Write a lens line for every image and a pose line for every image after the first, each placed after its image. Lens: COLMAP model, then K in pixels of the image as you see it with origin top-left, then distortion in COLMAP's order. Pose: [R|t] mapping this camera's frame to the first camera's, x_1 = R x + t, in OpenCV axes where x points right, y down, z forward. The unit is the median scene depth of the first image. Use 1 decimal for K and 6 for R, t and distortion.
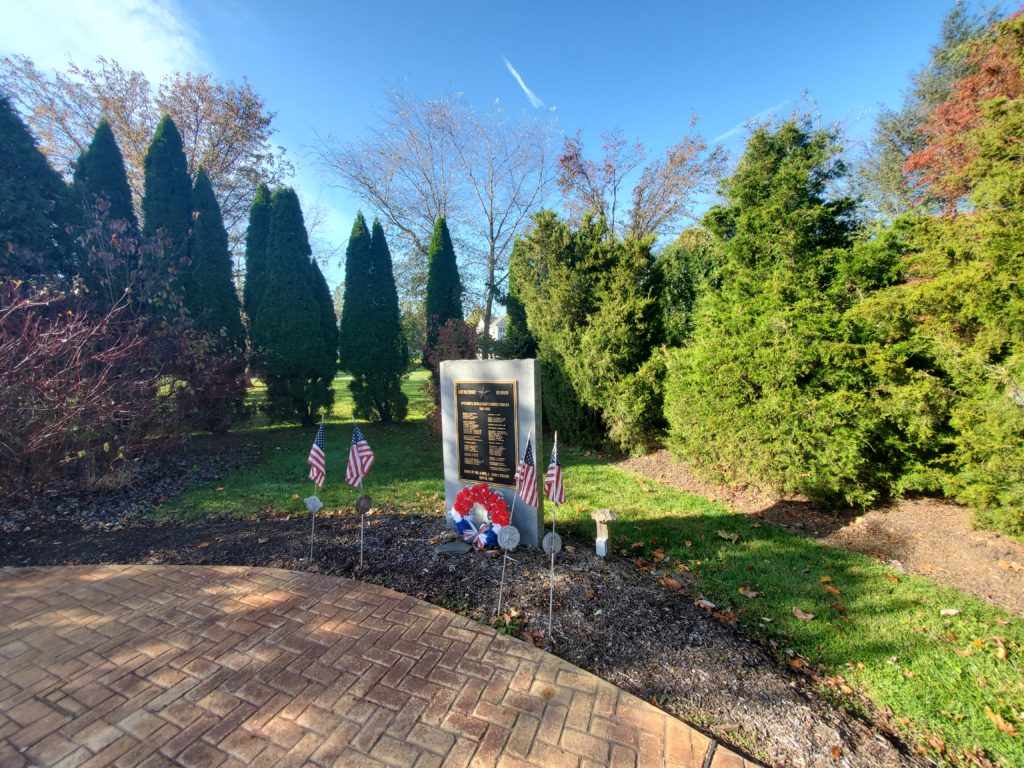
lens RADIAL K [[409.8, 0, 512.0], [0, 409.8, 384.0], [0, 0, 1]] dist [-0.000059, -0.000174]
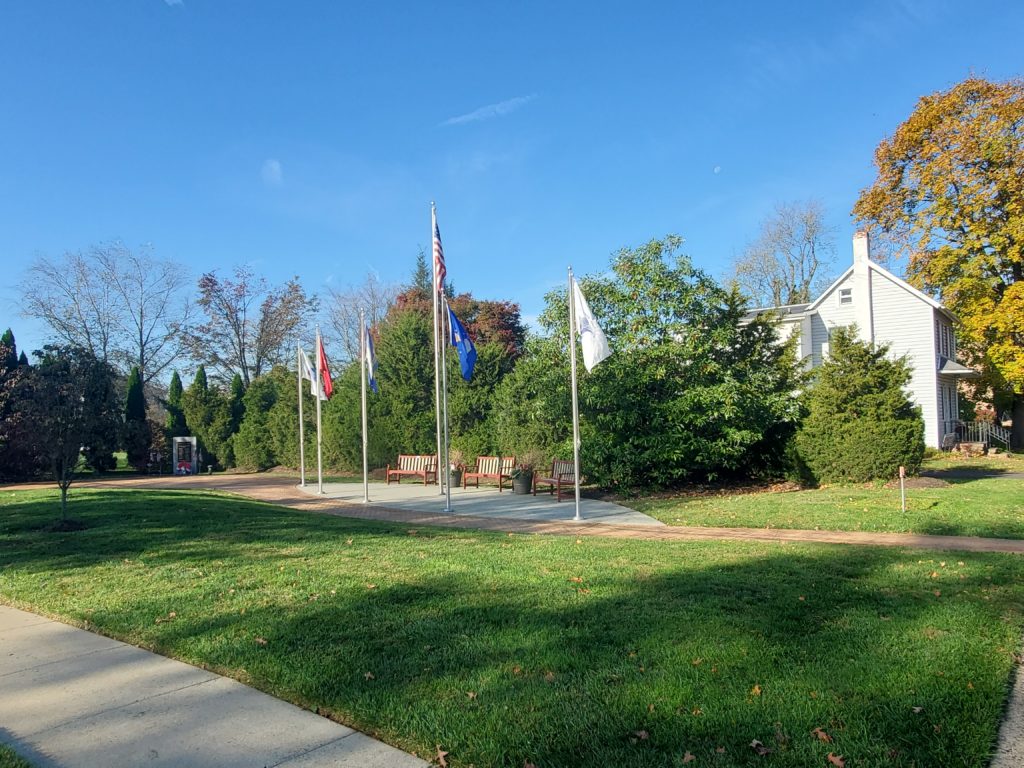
lens RADIAL K [[769.4, 0, 512.0], [0, 769.4, 384.0], [0, 0, 1]] dist [0.002828, 0.001029]
pose [[0.873239, 0.025304, 0.486634, -0.638492], [0.043260, 0.990682, -0.129140, 0.376942], [-0.485367, 0.133822, 0.864008, -4.980941]]
